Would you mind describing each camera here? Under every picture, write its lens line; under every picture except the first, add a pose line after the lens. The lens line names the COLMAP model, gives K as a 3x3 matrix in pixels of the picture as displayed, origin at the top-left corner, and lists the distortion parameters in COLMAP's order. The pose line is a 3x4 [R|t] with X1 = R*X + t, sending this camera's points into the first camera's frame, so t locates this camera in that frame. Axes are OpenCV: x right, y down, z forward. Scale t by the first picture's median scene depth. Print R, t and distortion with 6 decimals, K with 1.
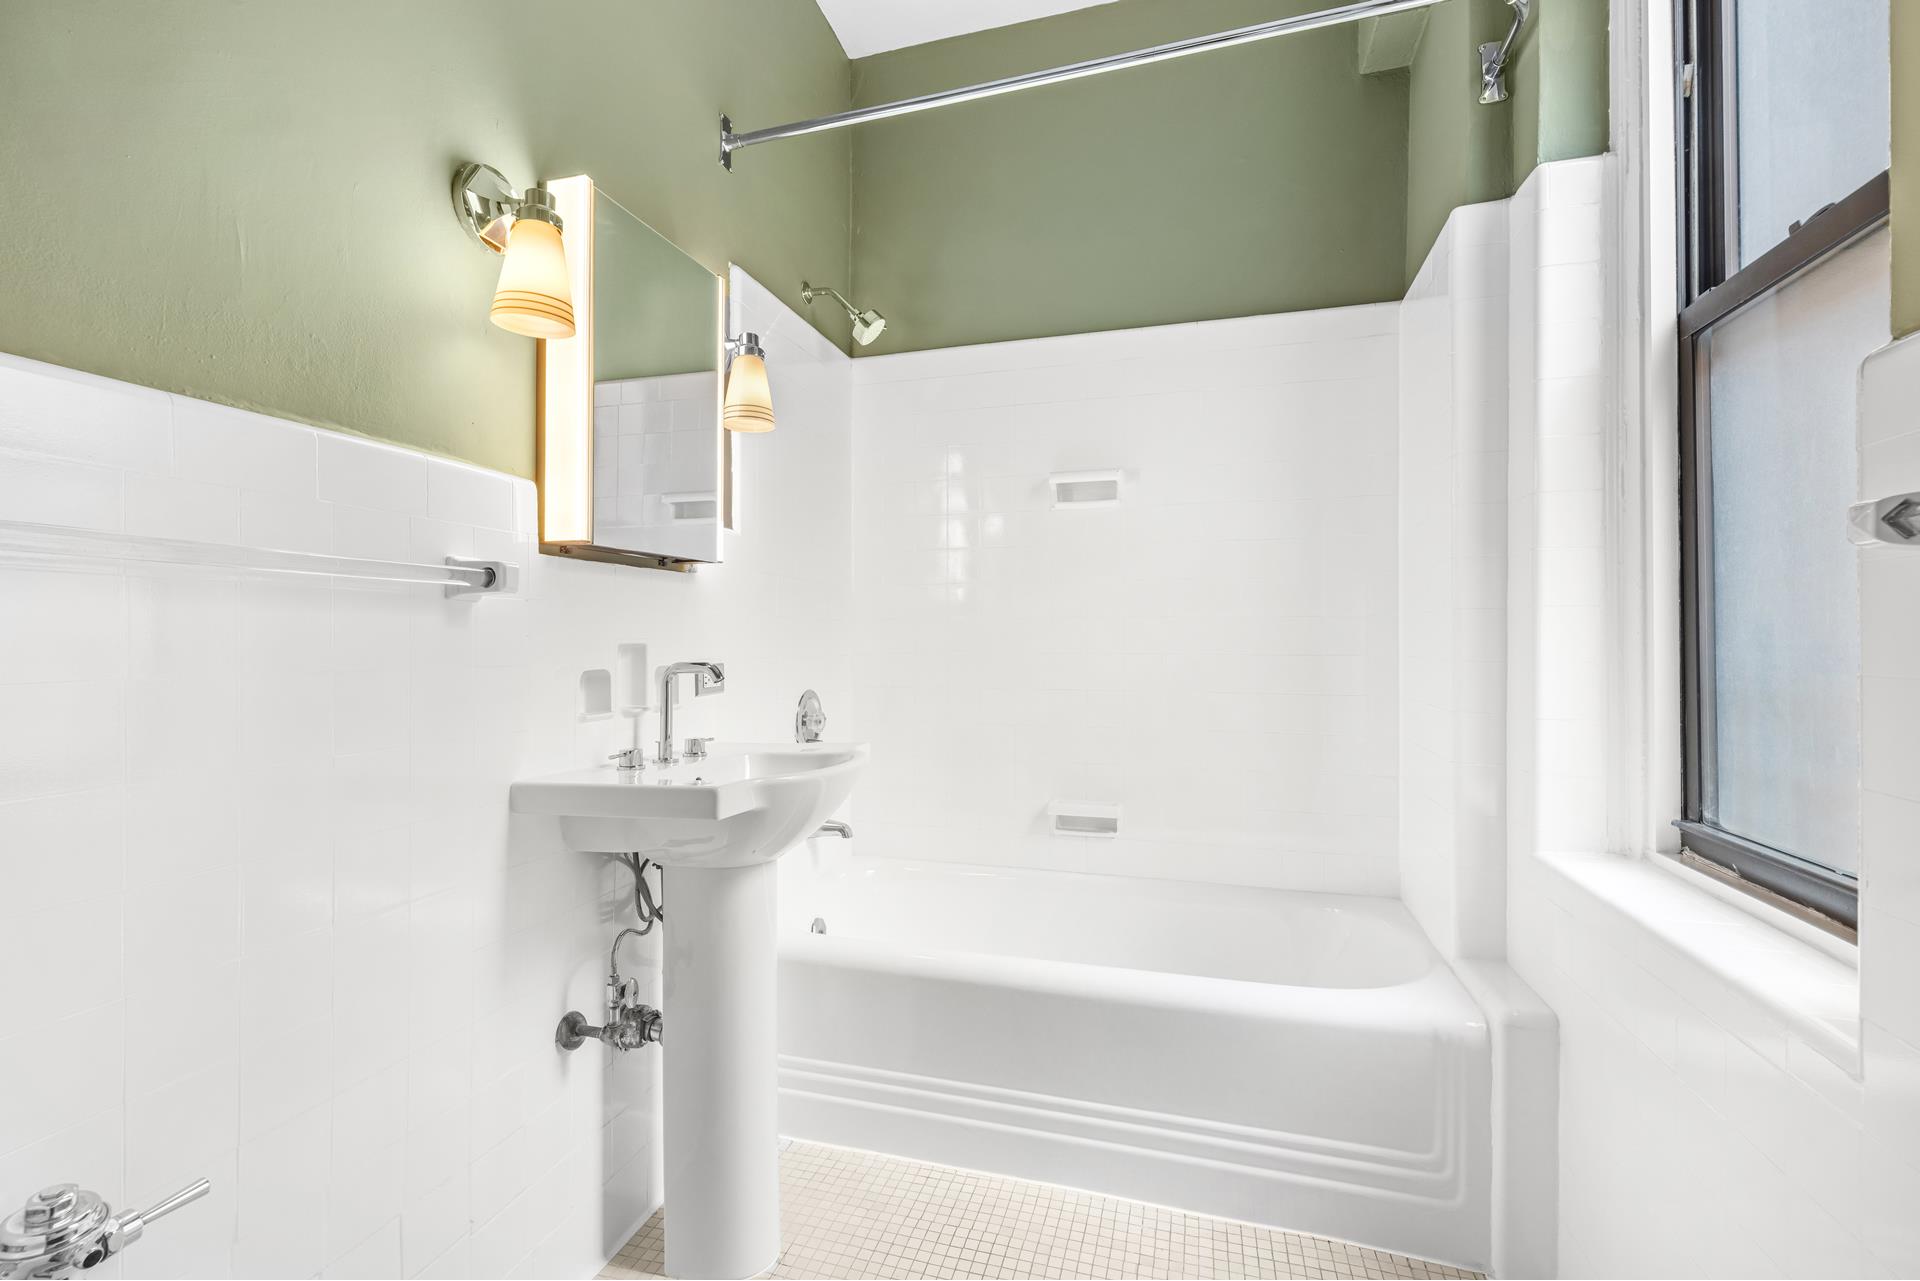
lens RADIAL K [[841.7, 0, 955.0], [0, 841.7, 641.6], [0, 0, 1]] dist [0.001536, 0.000446]
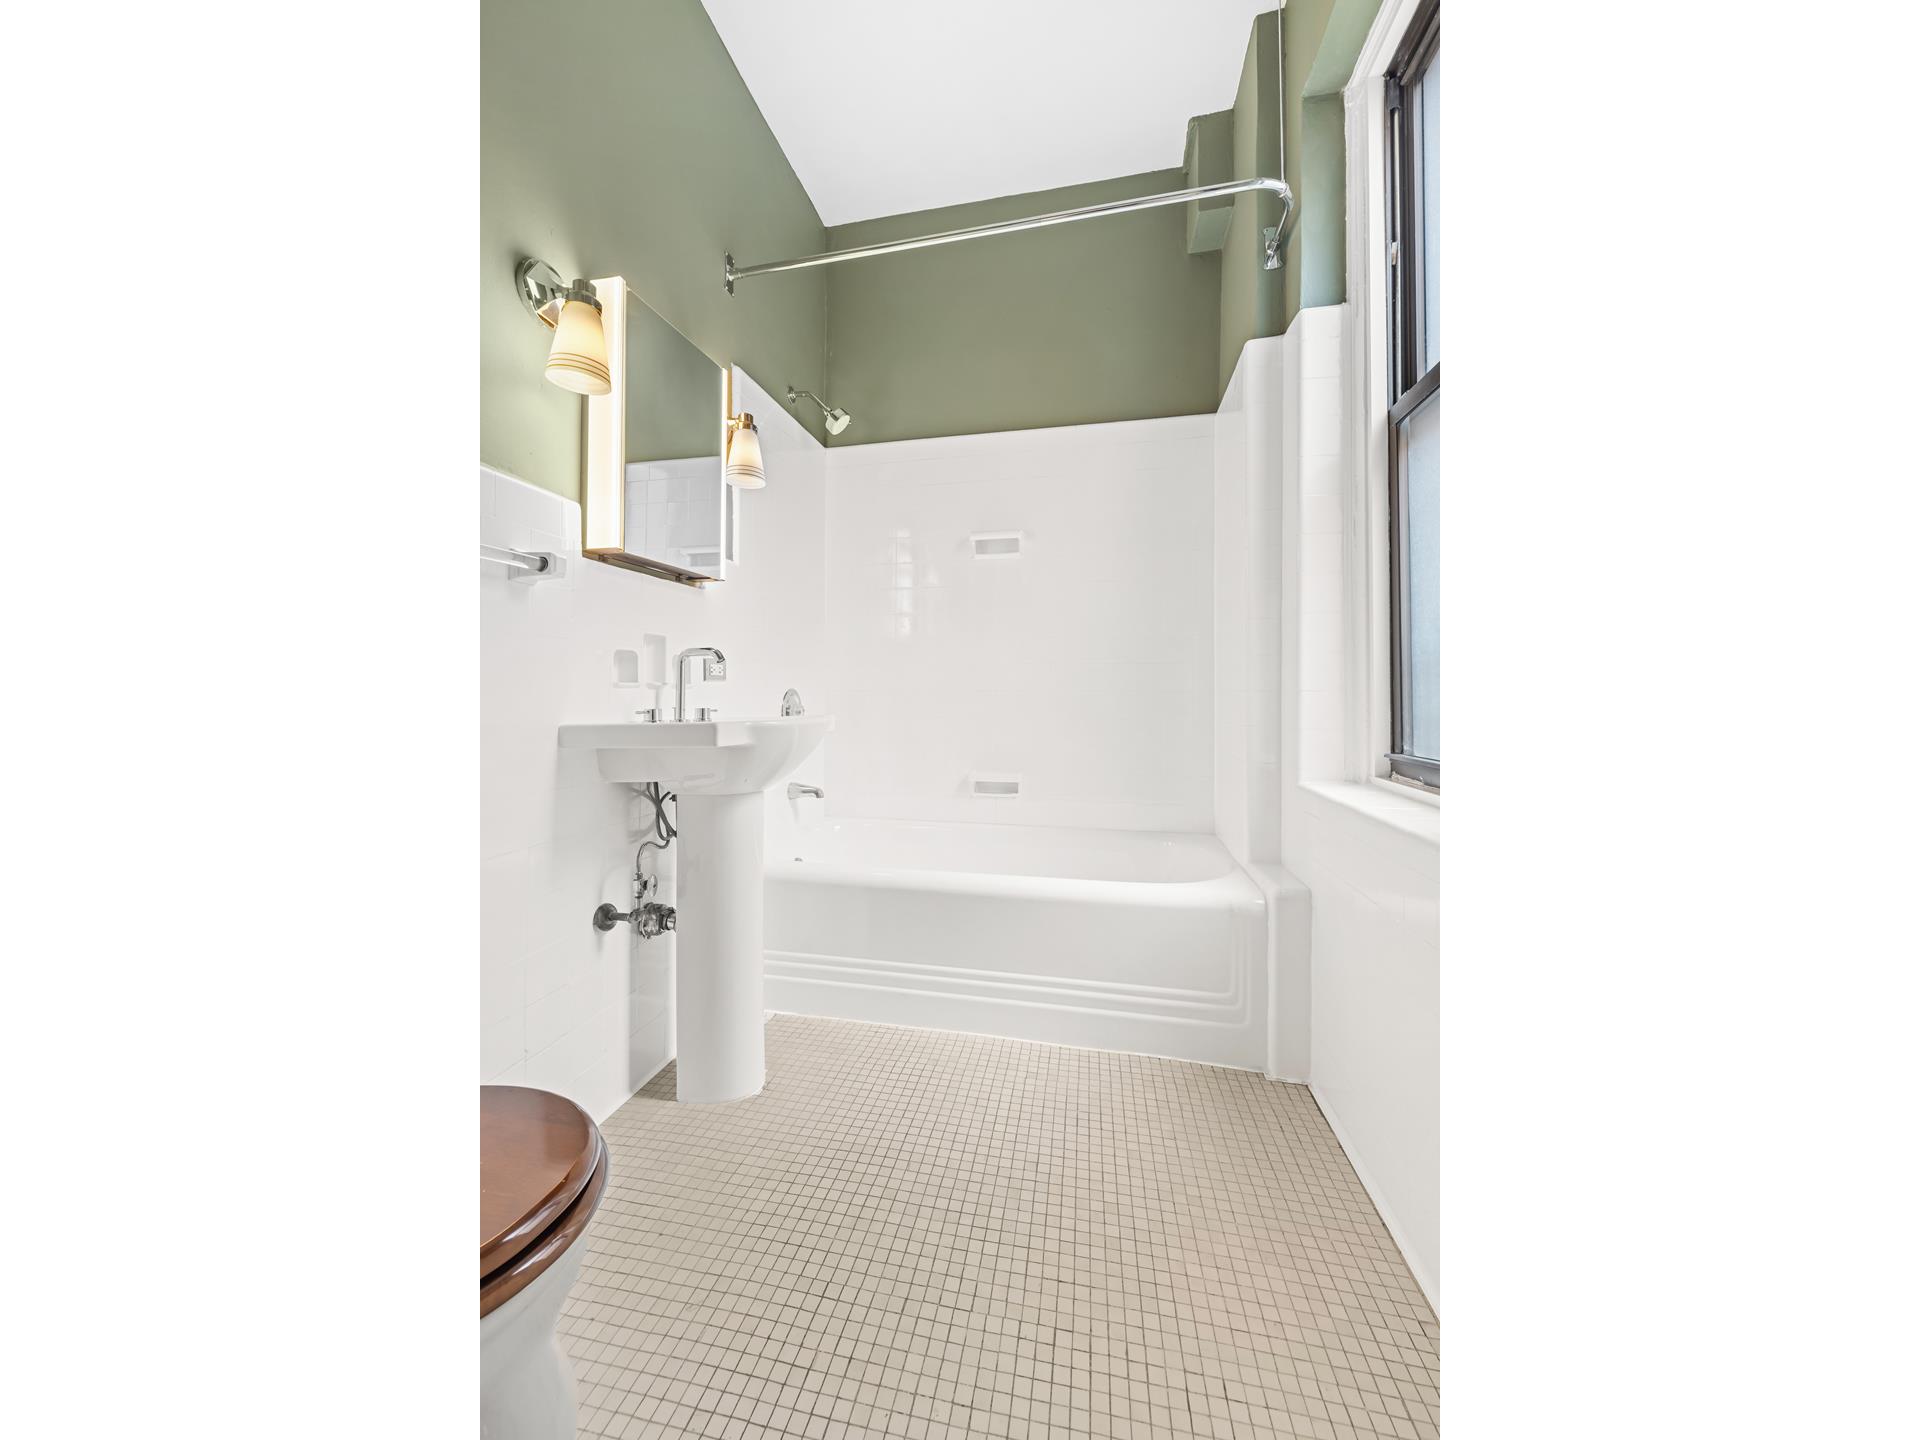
lens RADIAL K [[640.4, 0, 963.8], [0, 640.4, 717.9], [0, 0, 1]] dist [-0.000056, 0.000109]
pose [[0.997211, 0.003434, 0.074552, 0.032524], [-0.003043, 0.999981, -0.005361, 0.143696], [-0.074569, 0.005119, 0.997203, -0.053584]]
